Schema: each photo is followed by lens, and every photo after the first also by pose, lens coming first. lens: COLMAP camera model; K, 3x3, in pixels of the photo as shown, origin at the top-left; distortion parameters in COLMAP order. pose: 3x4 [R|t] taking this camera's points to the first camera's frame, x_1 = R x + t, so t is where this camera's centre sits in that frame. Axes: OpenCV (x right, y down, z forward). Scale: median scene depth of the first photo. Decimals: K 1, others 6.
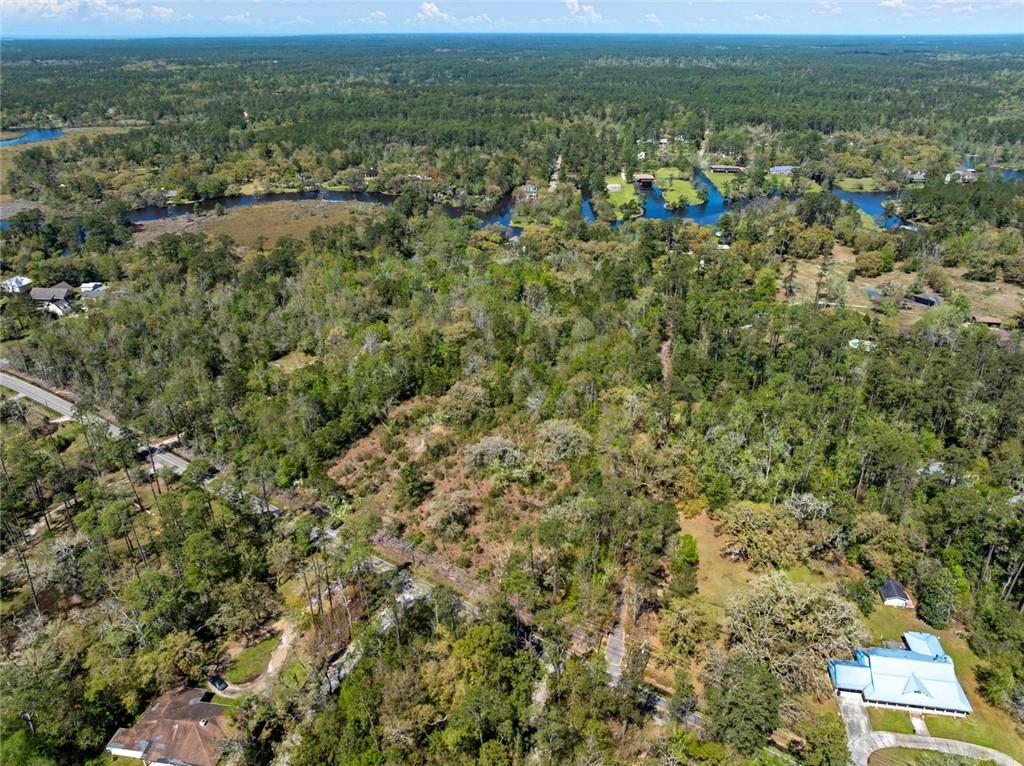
lens RADIAL K [[703.5, 0, 512.0], [0, 703.5, 383.0], [0, 0, 1]] dist [-0.030025, 0.019732]
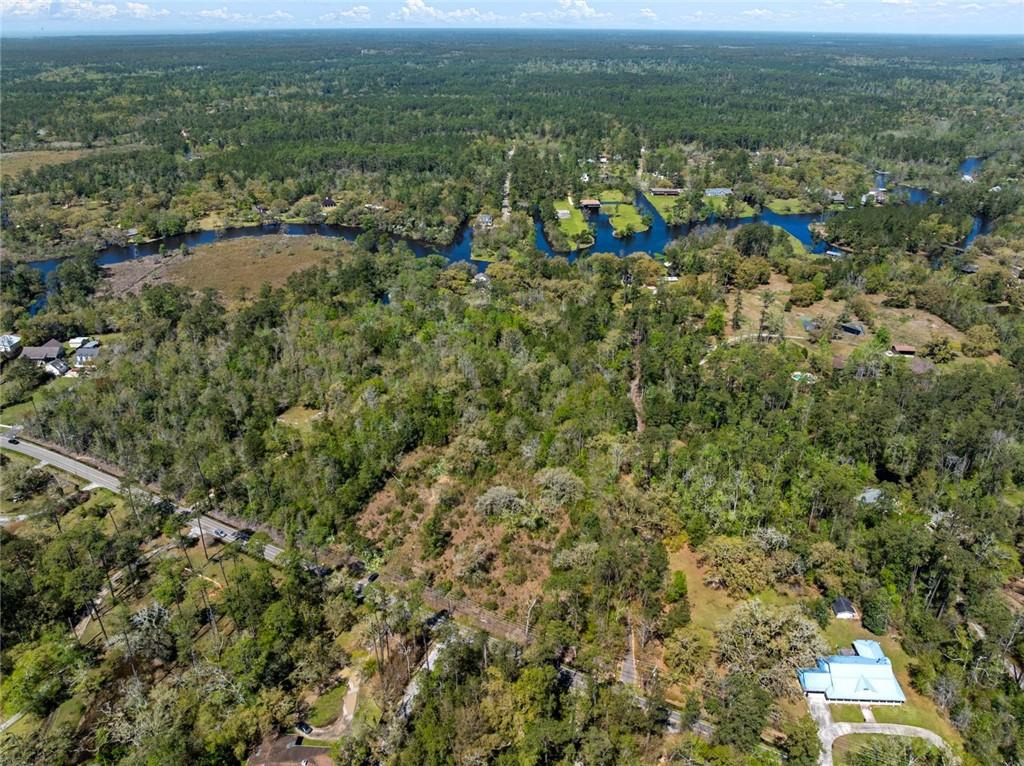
lens RADIAL K [[707.0, 0, 512.0], [0, 707.0, 383.0], [0, 0, 1]] dist [-0.039662, 0.001525]
pose [[0.995340, -0.039722, 0.087863, -0.078599], [0.039457, 0.999210, 0.004758, -0.076037], [-0.087982, -0.001269, 0.996121, -0.108606]]
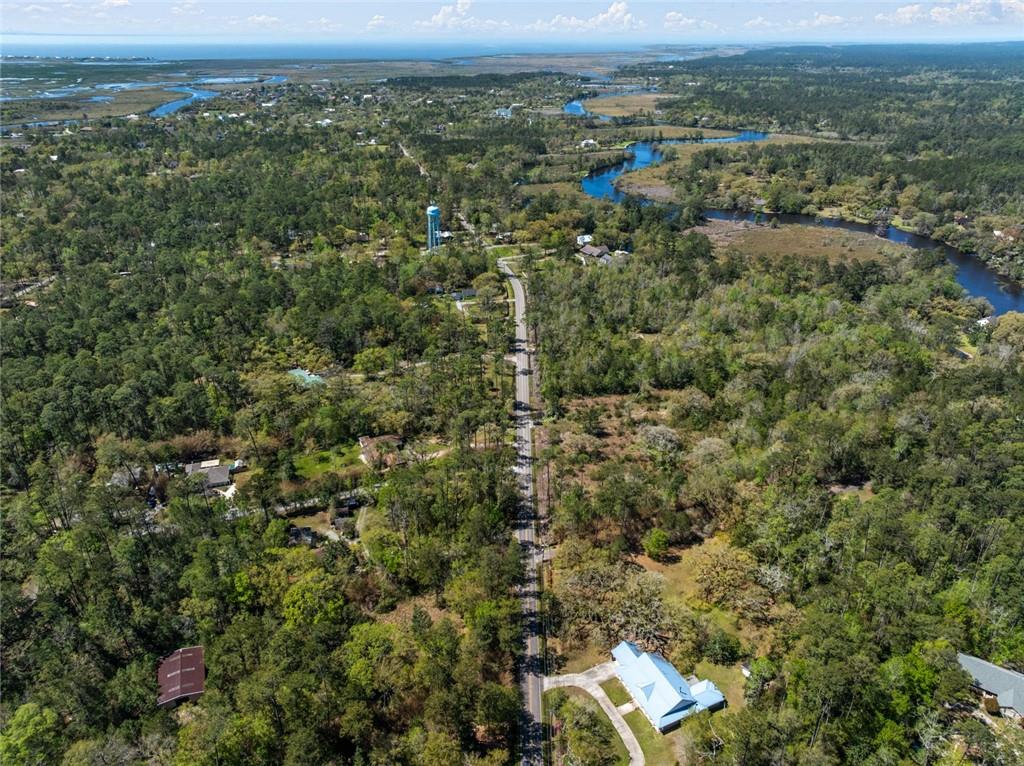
lens RADIAL K [[707.0, 0, 512.0], [0, 707.0, 383.0], [0, 0, 1]] dist [-0.039662, 0.001525]
pose [[0.553727, 0.370551, -0.745707, 0.579927], [-0.374825, 0.910591, 0.174156, -0.088706], [0.743568, 0.183075, 0.643110, -0.033784]]
